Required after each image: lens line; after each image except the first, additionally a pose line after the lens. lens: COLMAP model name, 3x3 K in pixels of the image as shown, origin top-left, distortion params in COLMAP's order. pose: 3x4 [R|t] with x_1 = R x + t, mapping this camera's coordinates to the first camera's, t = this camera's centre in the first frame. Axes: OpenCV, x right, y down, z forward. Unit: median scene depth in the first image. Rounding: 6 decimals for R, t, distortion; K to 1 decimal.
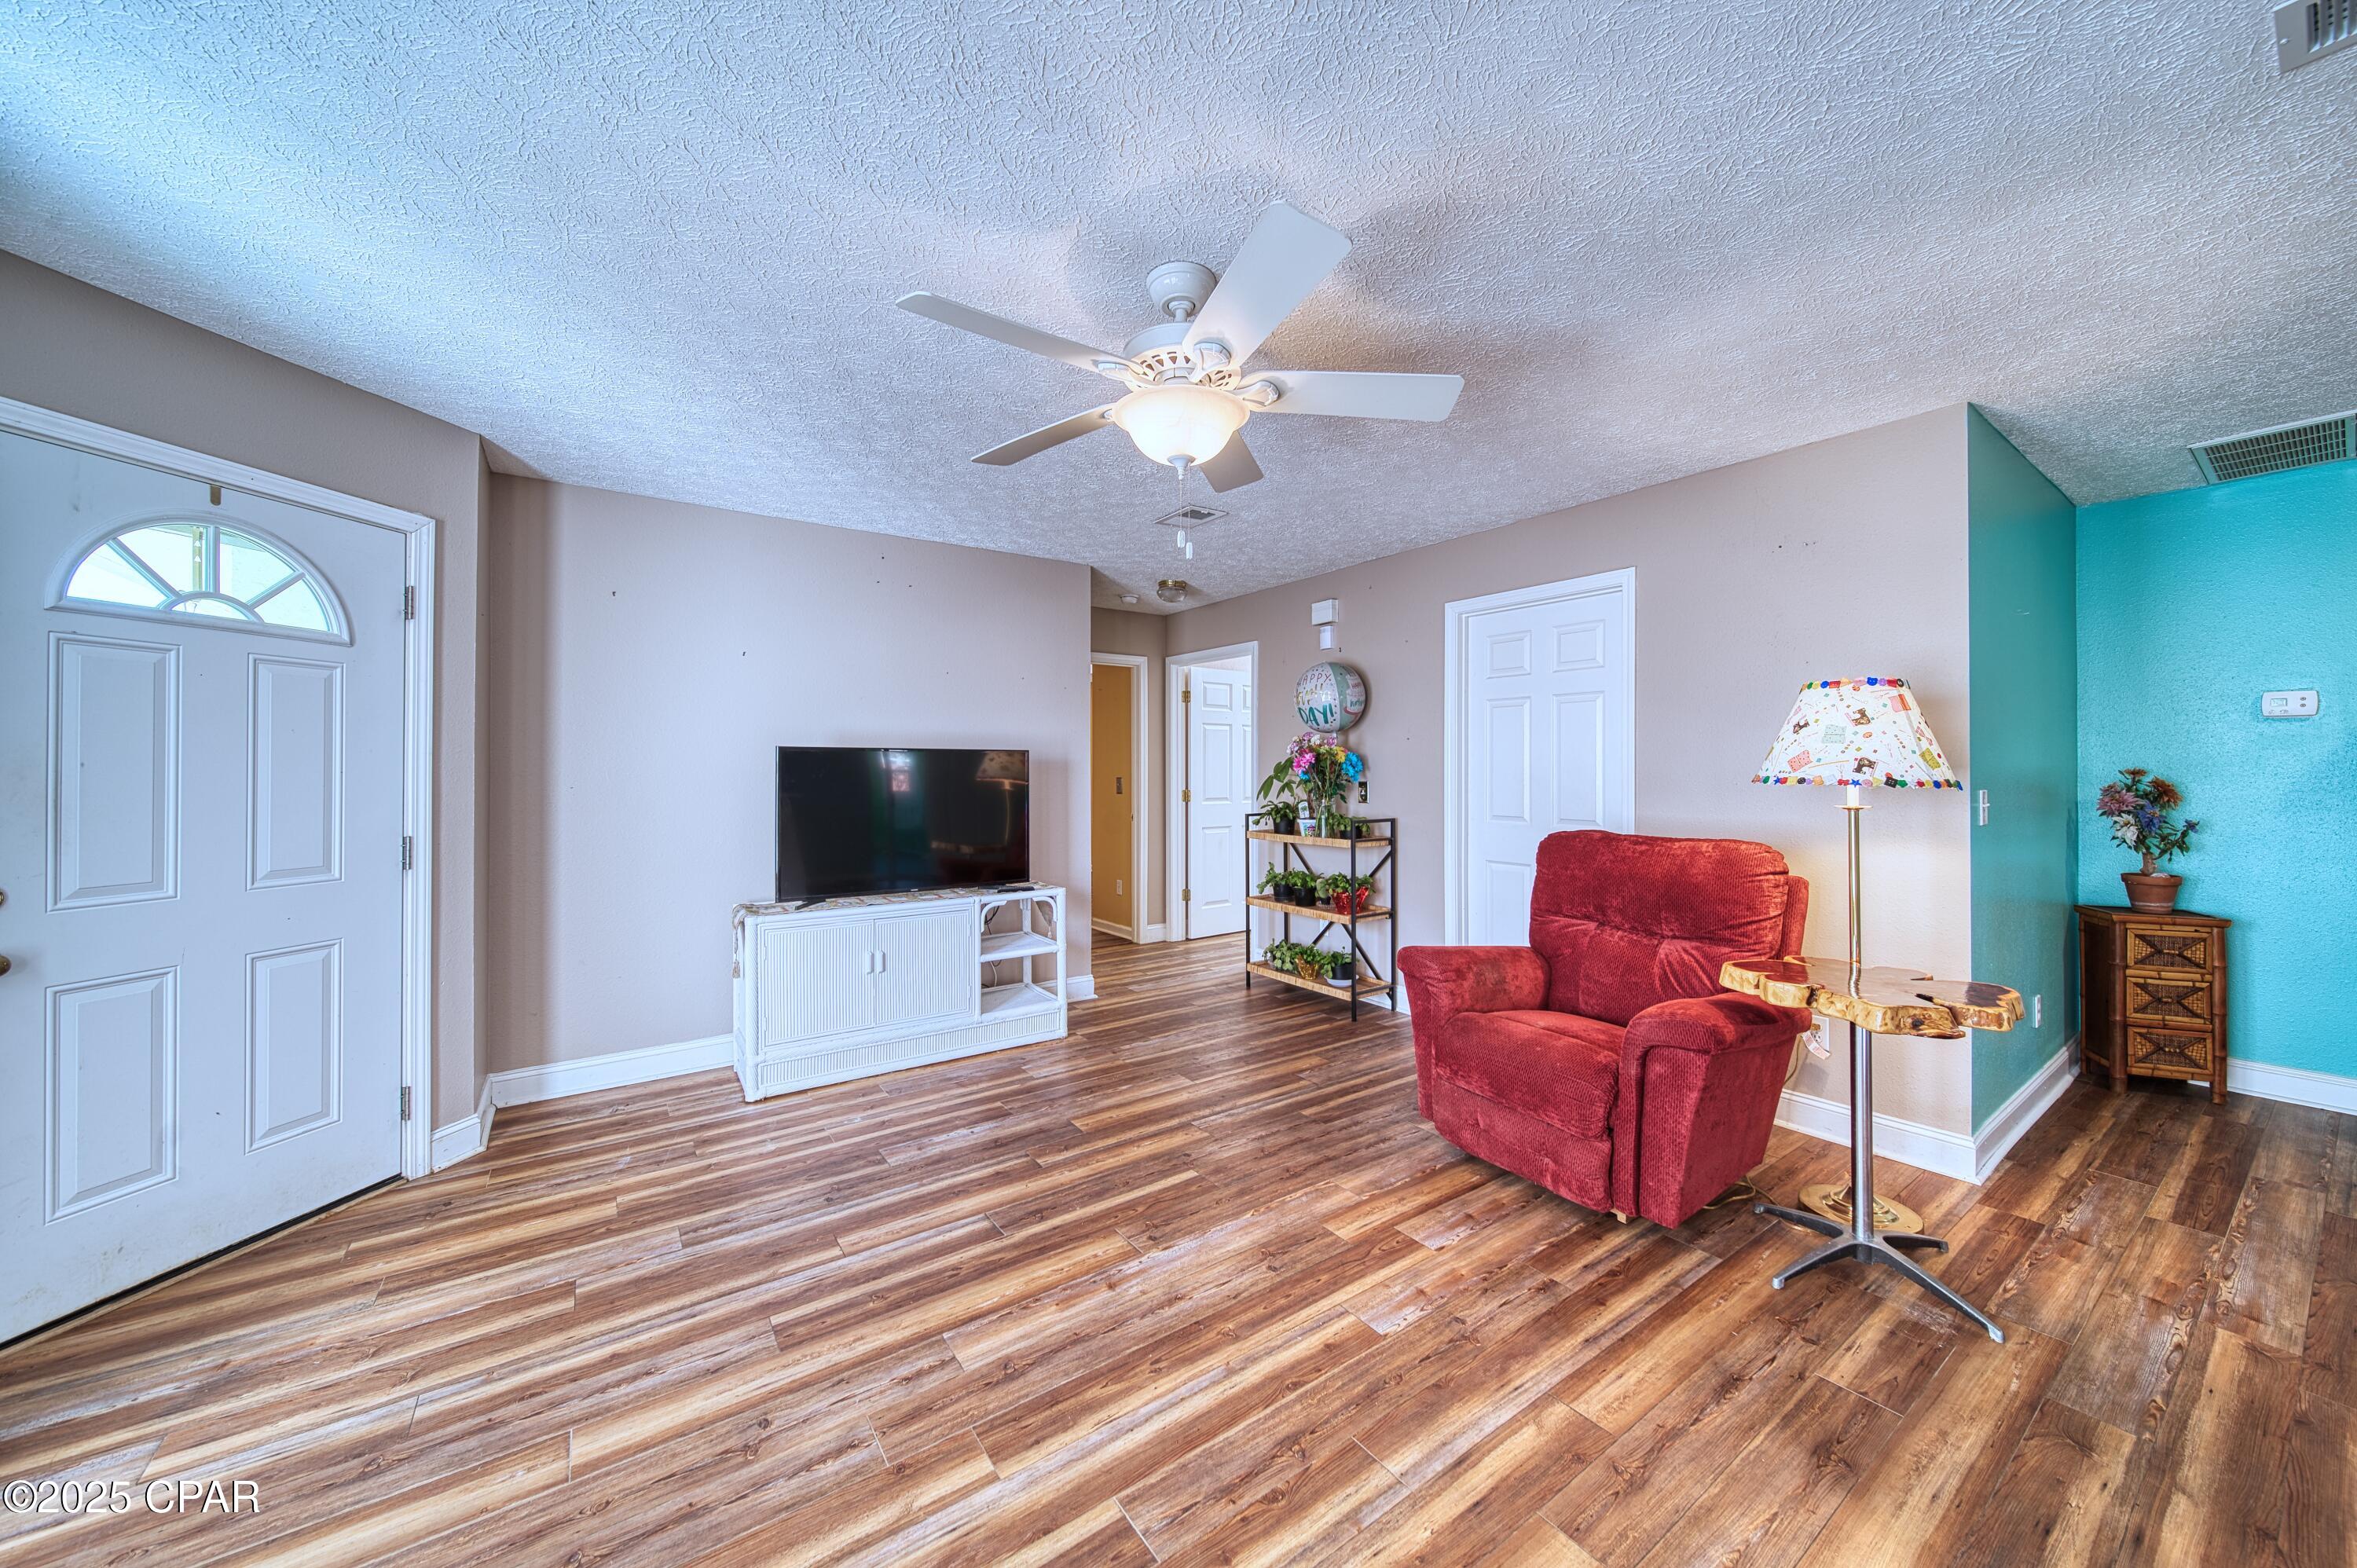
lens RADIAL K [[842.7, 0, 1194.9], [0, 842.7, 767.8], [0, 0, 1]] dist [0.001244, -0.001468]
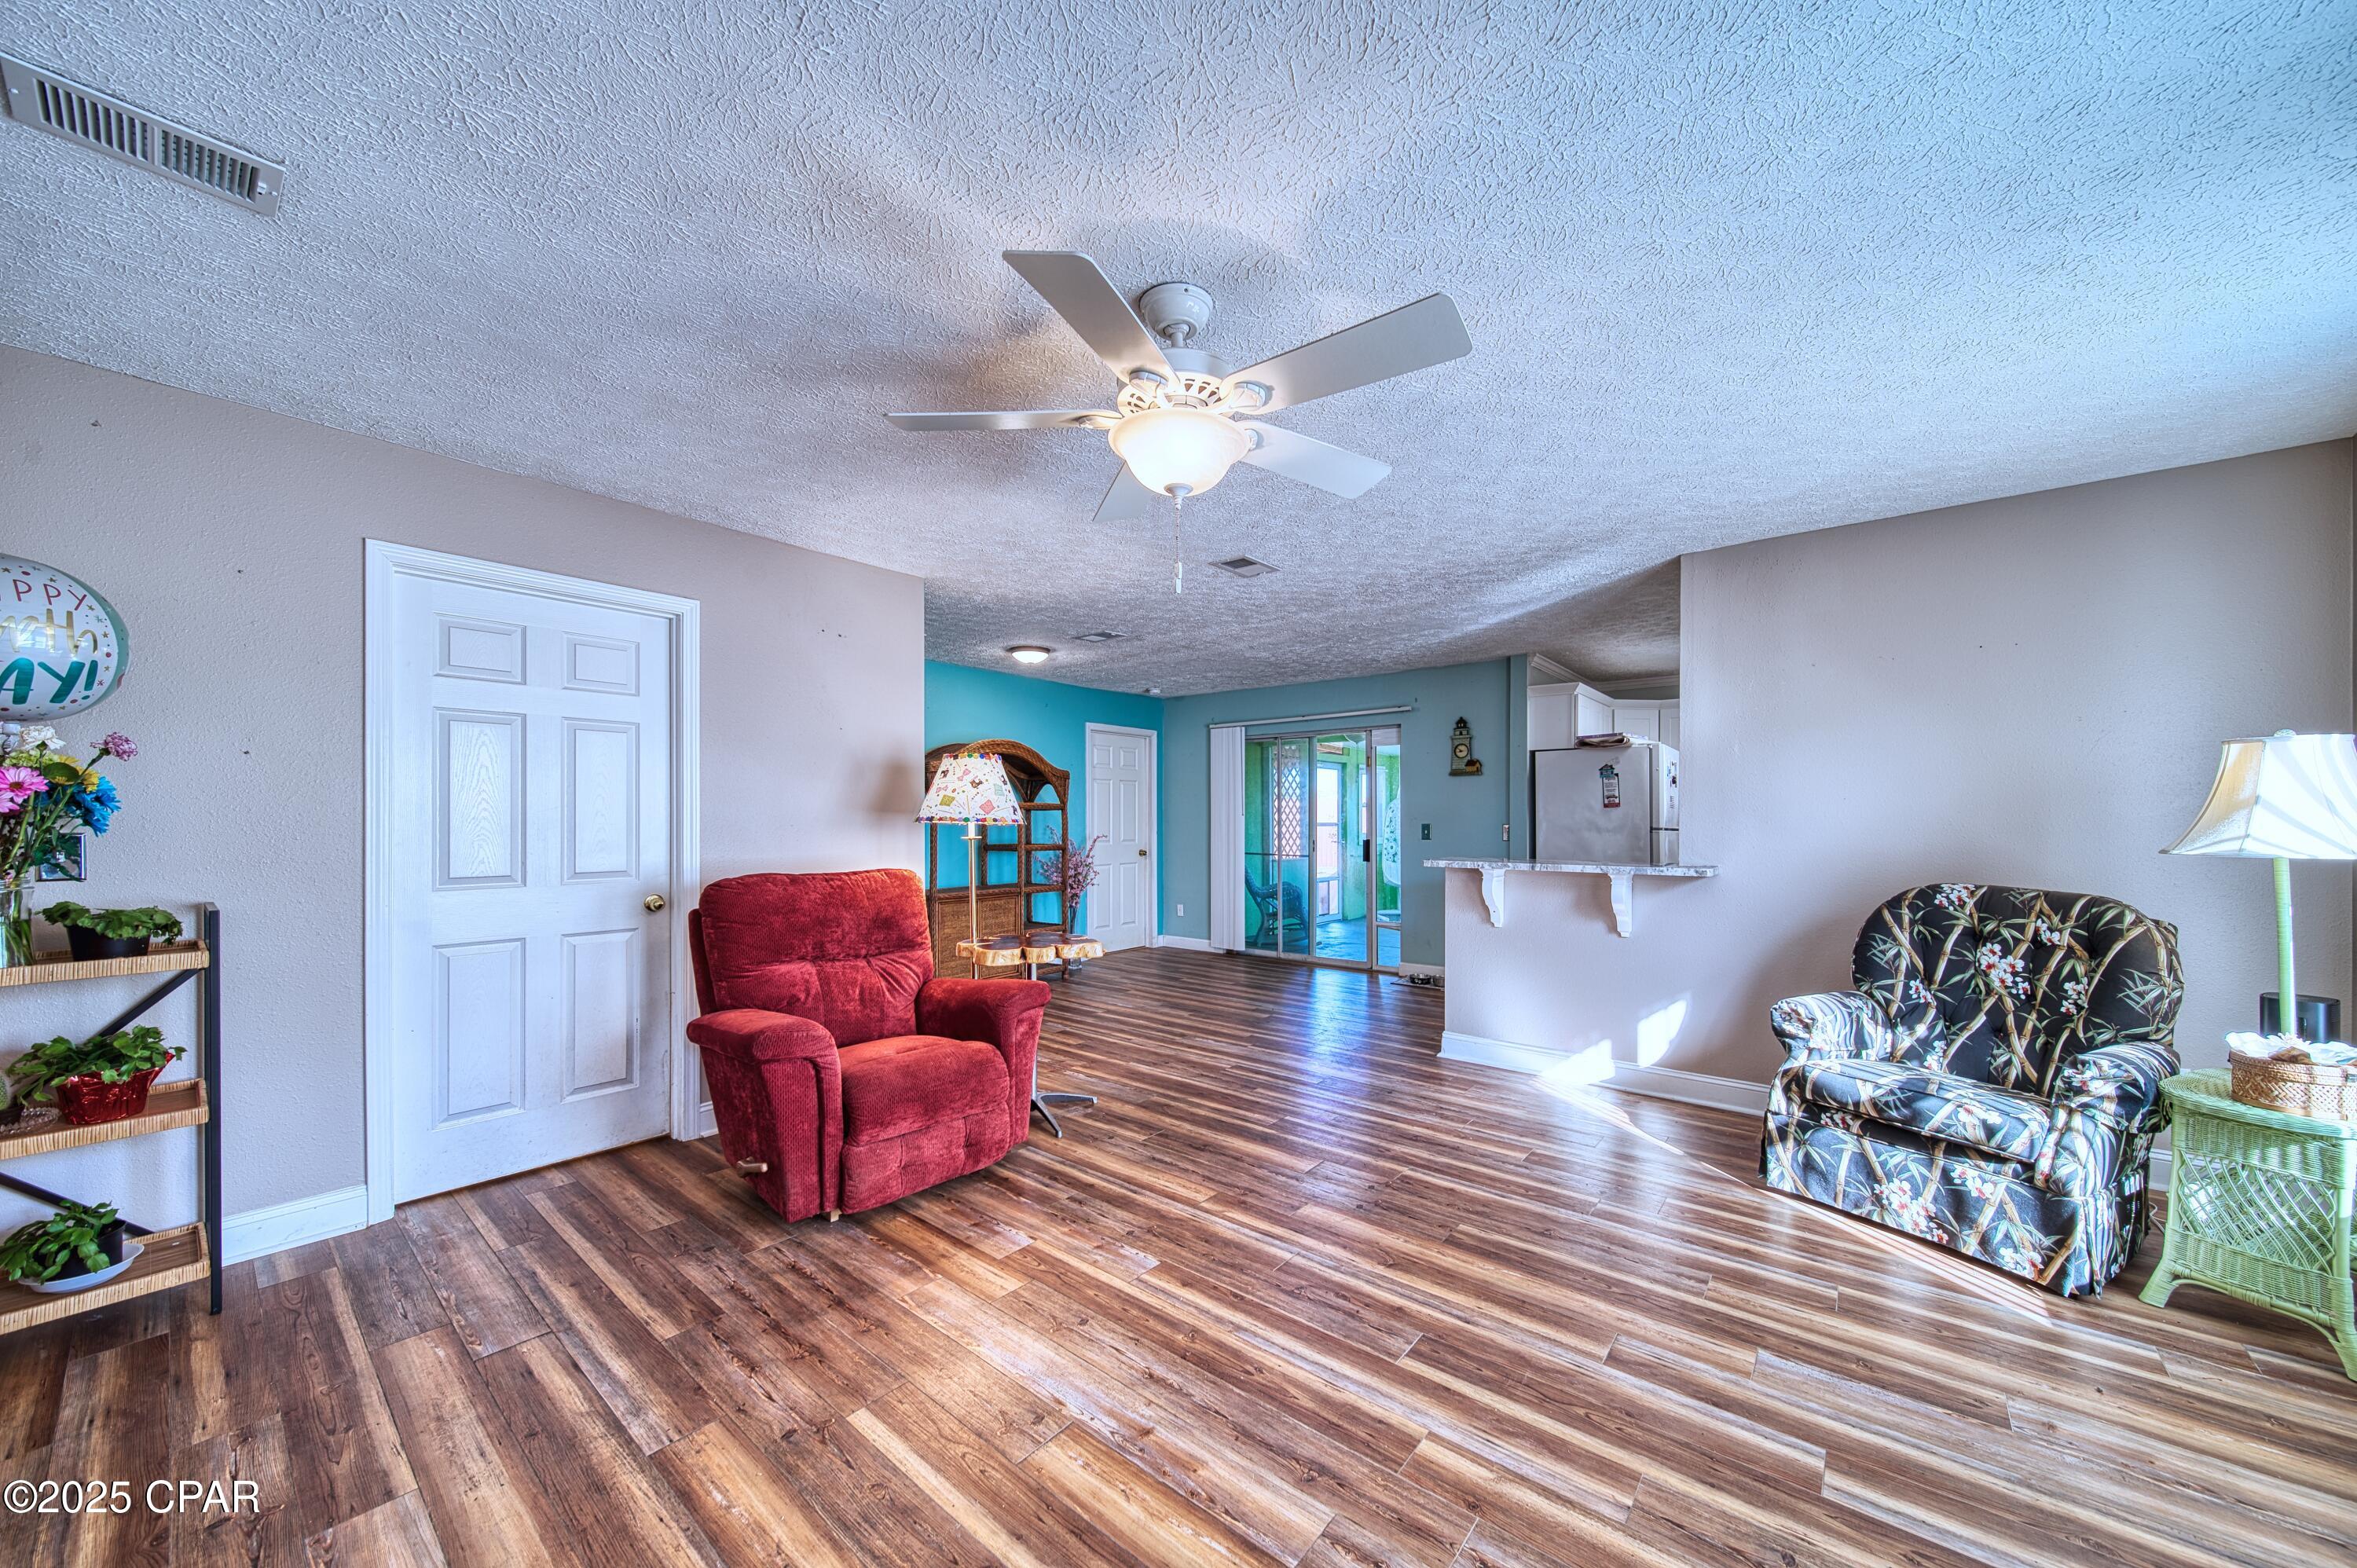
lens RADIAL K [[835.2, 0, 1192.5], [0, 835.2, 830.5], [0, 0, 1]] dist [0.002775, -0.002314]
pose [[-0.264232, -0.013512, 0.964365, -0.704453], [-0.002843, 0.999908, 0.013231, 0.010862], [-0.964455, 0.000754, -0.264246, 0.923893]]
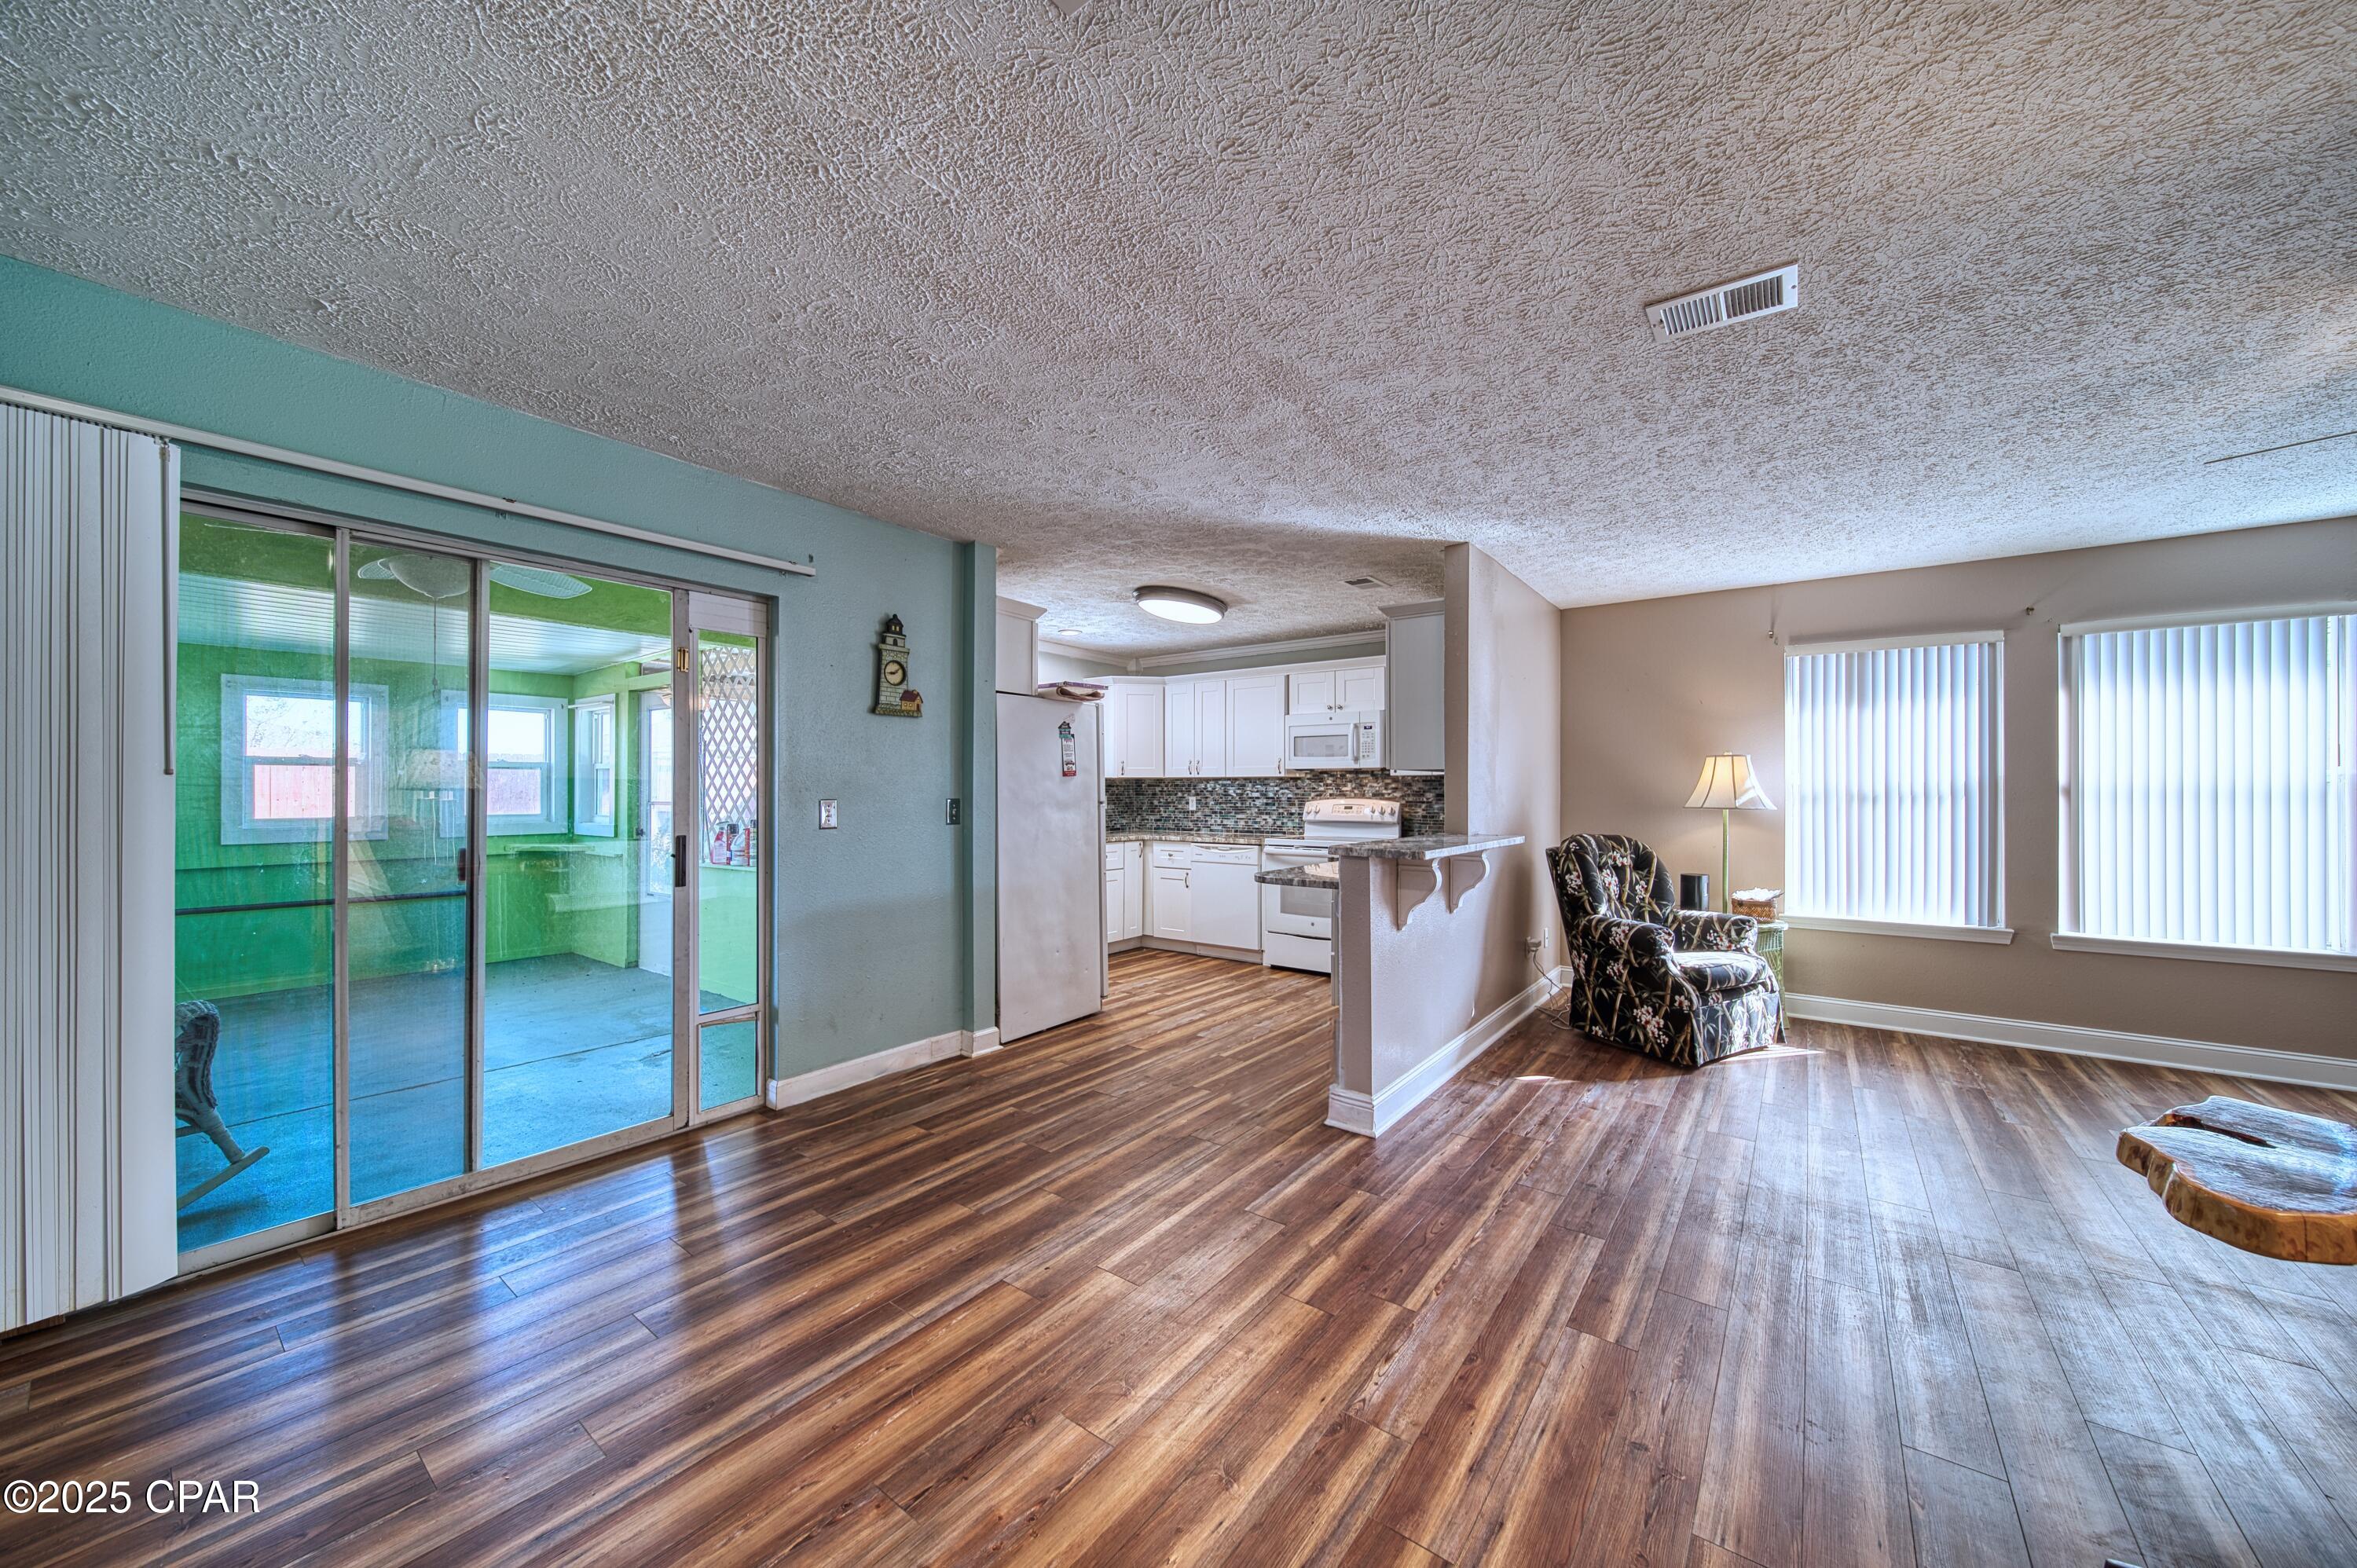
lens RADIAL K [[832.4, 0, 1193.3], [0, 832.4, 789.6], [0, 0, 1]] dist [0.001174, -0.000077]
pose [[-0.950840, -0.002826, -0.309669, 1.359243], [-0.000921, 0.999980, -0.006296, 0.014377], [0.309680, -0.005702, -0.950824, 1.017123]]
